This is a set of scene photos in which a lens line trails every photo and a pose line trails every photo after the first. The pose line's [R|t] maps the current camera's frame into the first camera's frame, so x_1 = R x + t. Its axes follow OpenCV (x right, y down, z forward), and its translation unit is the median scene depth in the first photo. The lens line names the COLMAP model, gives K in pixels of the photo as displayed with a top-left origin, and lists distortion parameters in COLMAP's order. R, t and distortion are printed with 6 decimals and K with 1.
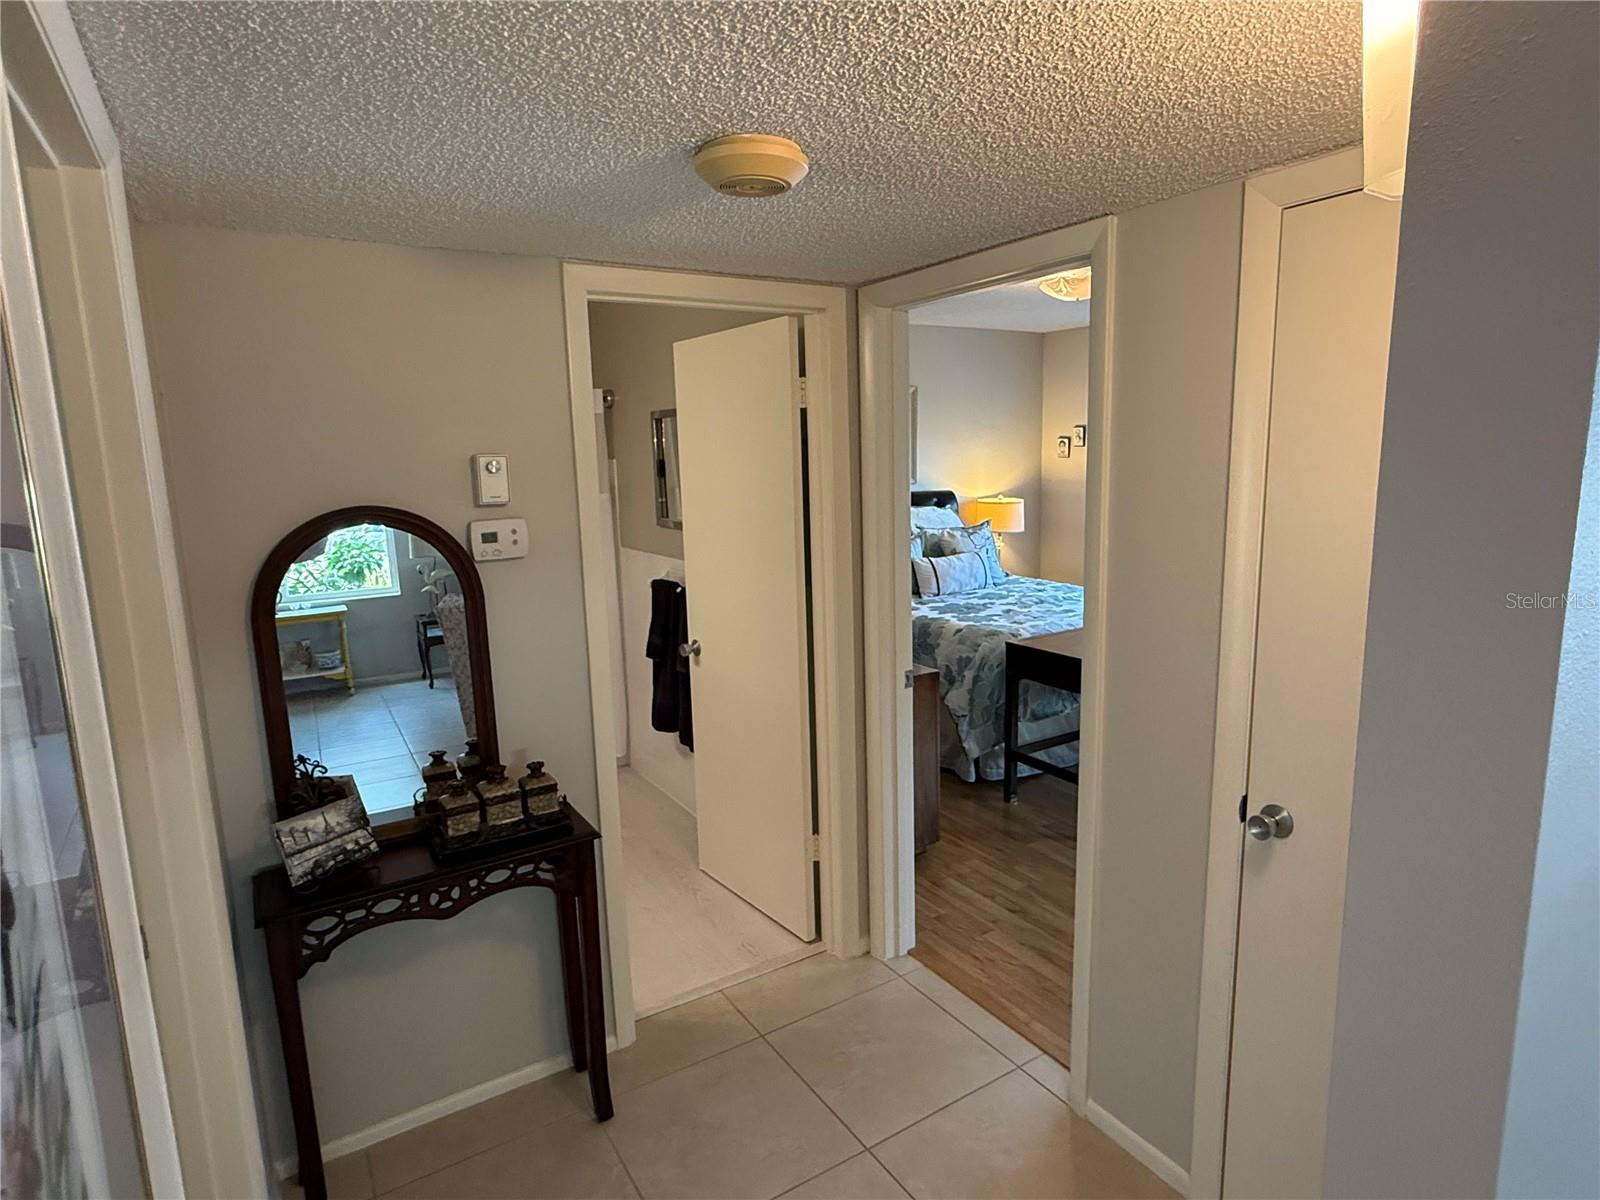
lens RADIAL K [[884.4, 0, 799.1], [0, 884.4, 598.6], [0, 0, 1]] dist [0.007487, 0.001443]
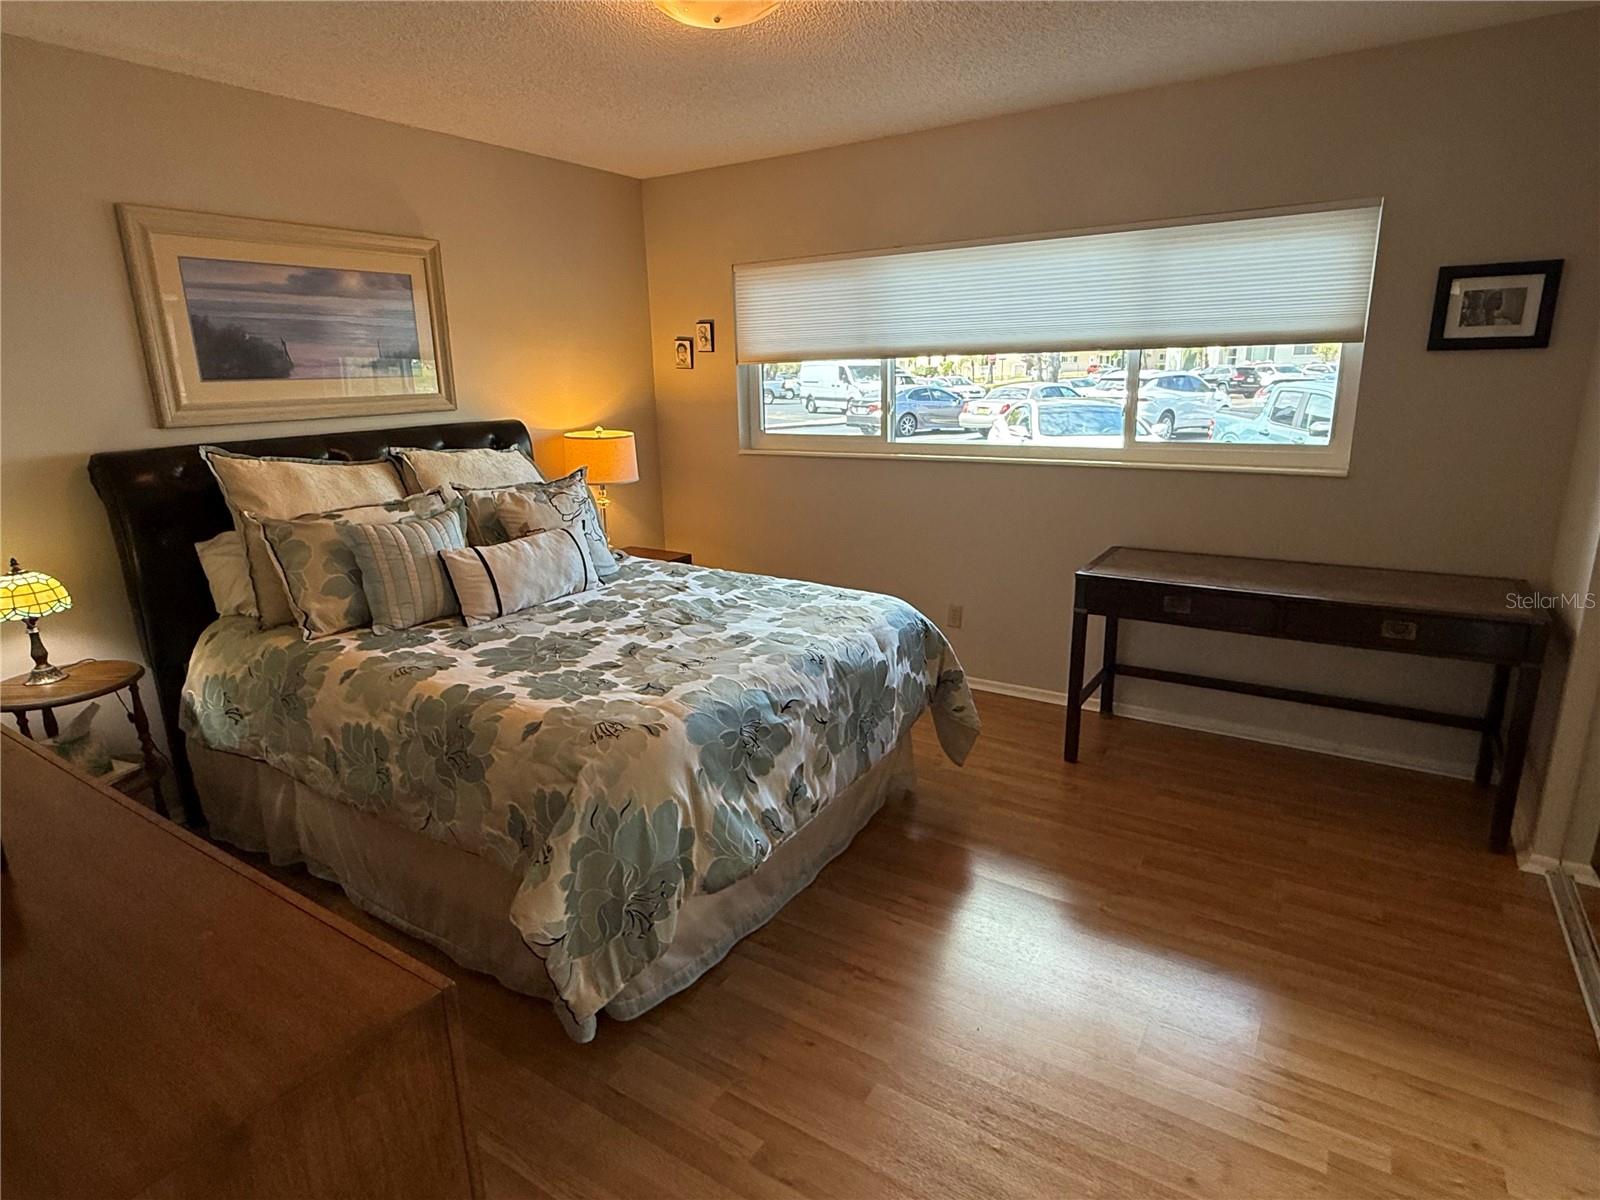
lens RADIAL K [[884.4, 0, 796.5], [0, 884.4, 600.4], [0, 0, 1]] dist [0.007487, 0.001443]
pose [[0.905837, -0.102264, 0.411098, 0.098645], [0.069236, 0.993116, 0.094488, -0.051487], [-0.417931, -0.057128, 0.906681, 0.426046]]
